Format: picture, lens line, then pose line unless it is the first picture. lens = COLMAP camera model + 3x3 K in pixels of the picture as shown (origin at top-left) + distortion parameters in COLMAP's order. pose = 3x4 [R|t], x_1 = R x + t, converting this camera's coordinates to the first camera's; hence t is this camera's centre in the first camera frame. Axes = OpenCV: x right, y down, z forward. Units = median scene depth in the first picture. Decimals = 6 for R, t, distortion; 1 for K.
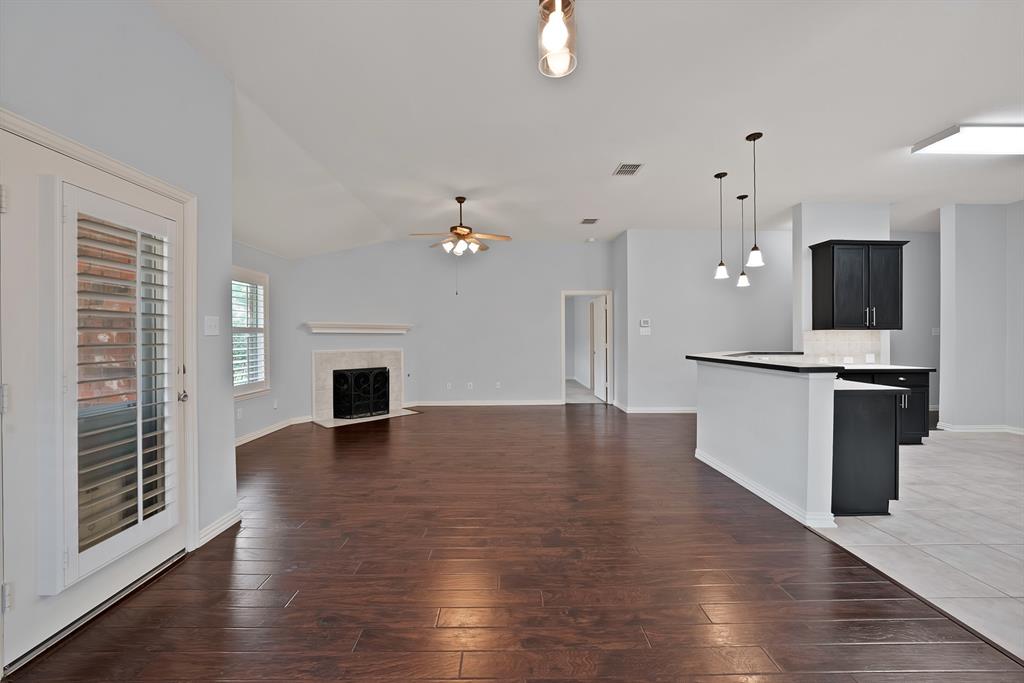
lens RADIAL K [[385.0, 0, 506.9], [0, 385.0, 335.9], [0, 0, 1]] dist [-0.014391, 0.000075]
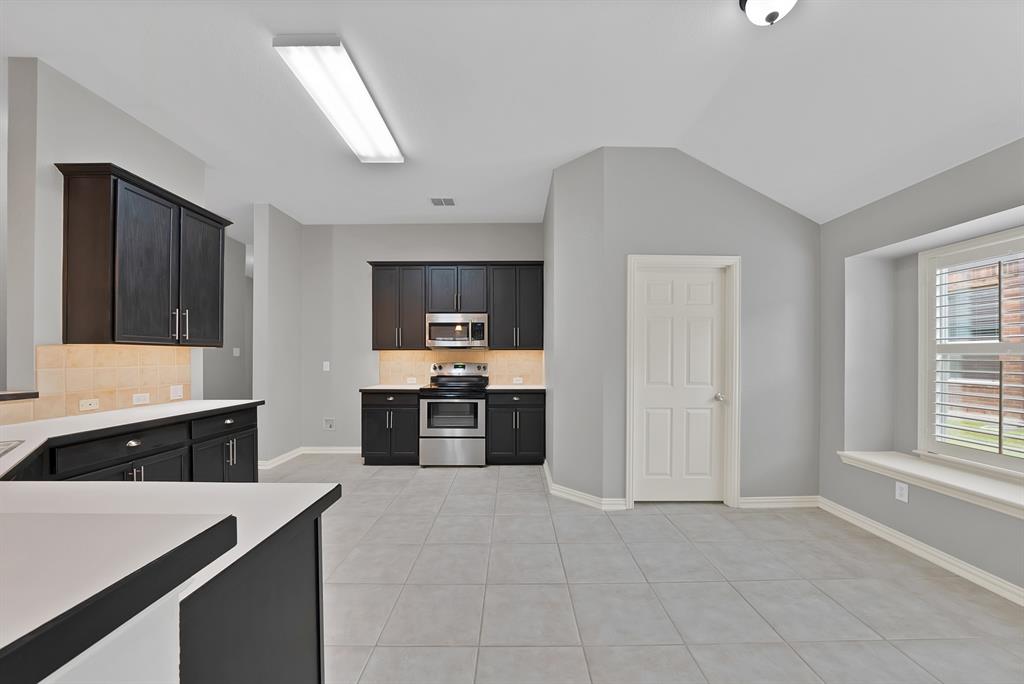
lens RADIAL K [[376.2, 0, 517.5], [0, 376.2, 357.1], [0, 0, 1]] dist [-0.020416, 0.003578]
pose [[0.004449, 0.004888, 0.999978, 0.337278], [-0.002338, 0.999985, -0.004878, 0.002556], [-0.999987, -0.002317, 0.004460, 0.421242]]
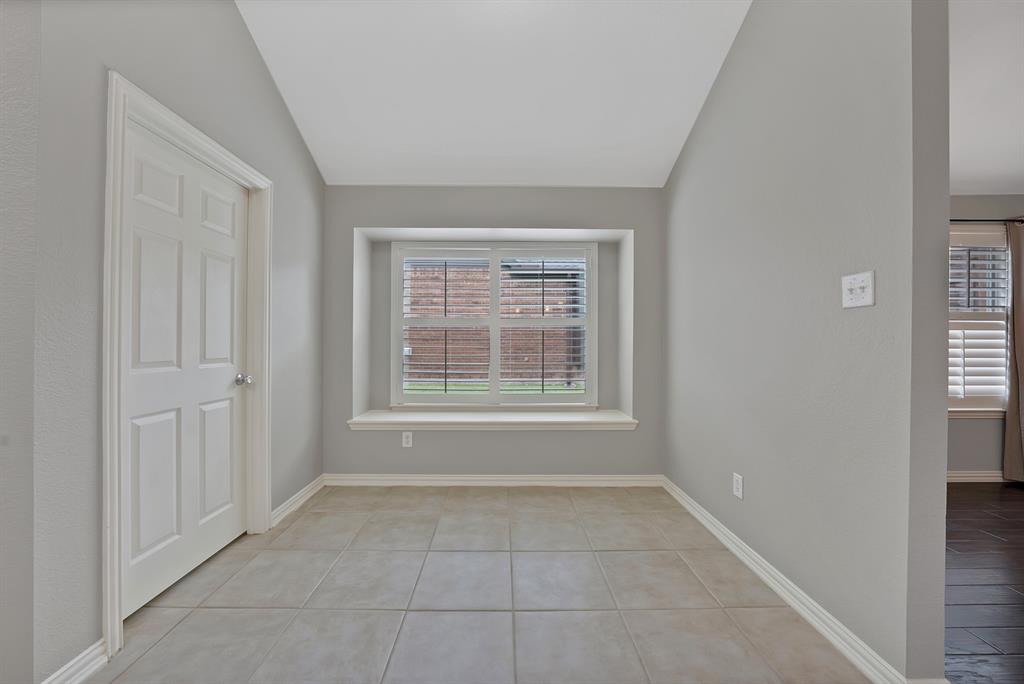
lens RADIAL K [[376.2, 0, 505.3], [0, 376.2, 341.0], [0, 0, 1]] dist [-0.020416, 0.003578]
pose [[-0.999998, -0.001668, 0.000690, 0.670435], [-0.001670, 0.999997, -0.001822, 0.023137], [-0.000687, -0.001823, -0.999998, 0.502863]]
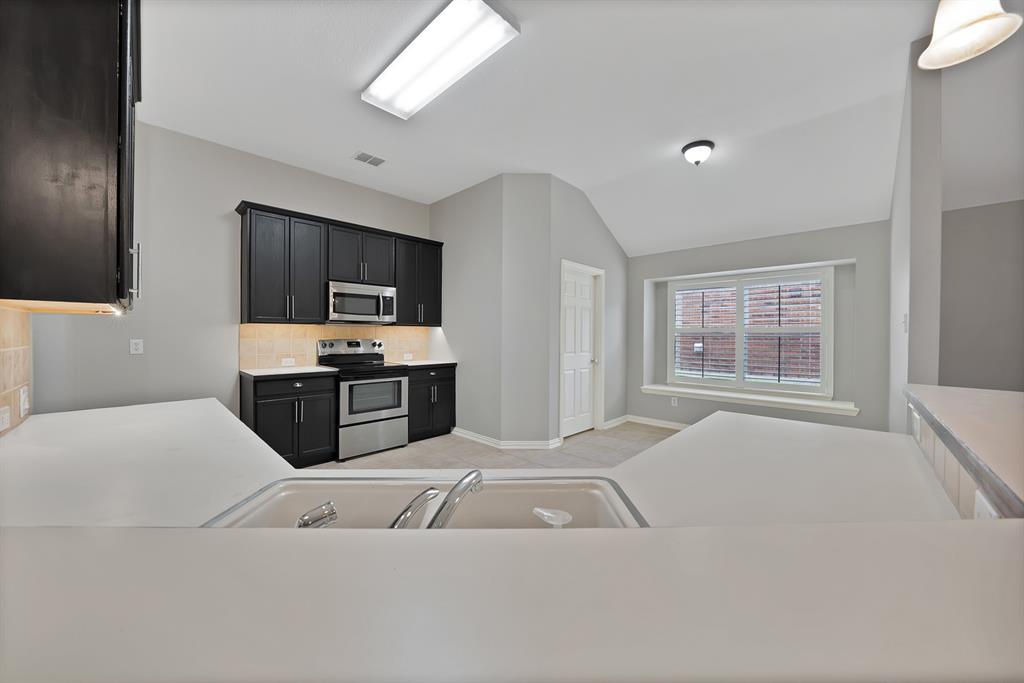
lens RADIAL K [[376.2, 0, 509.7], [0, 376.2, 337.8], [0, 0, 1]] dist [-0.020416, 0.003578]
pose [[-0.715021, -0.005935, 0.699078, 0.445823], [-0.003164, 0.999981, 0.005253, 0.003665], [-0.699096, 0.001545, -0.715026, 0.923847]]
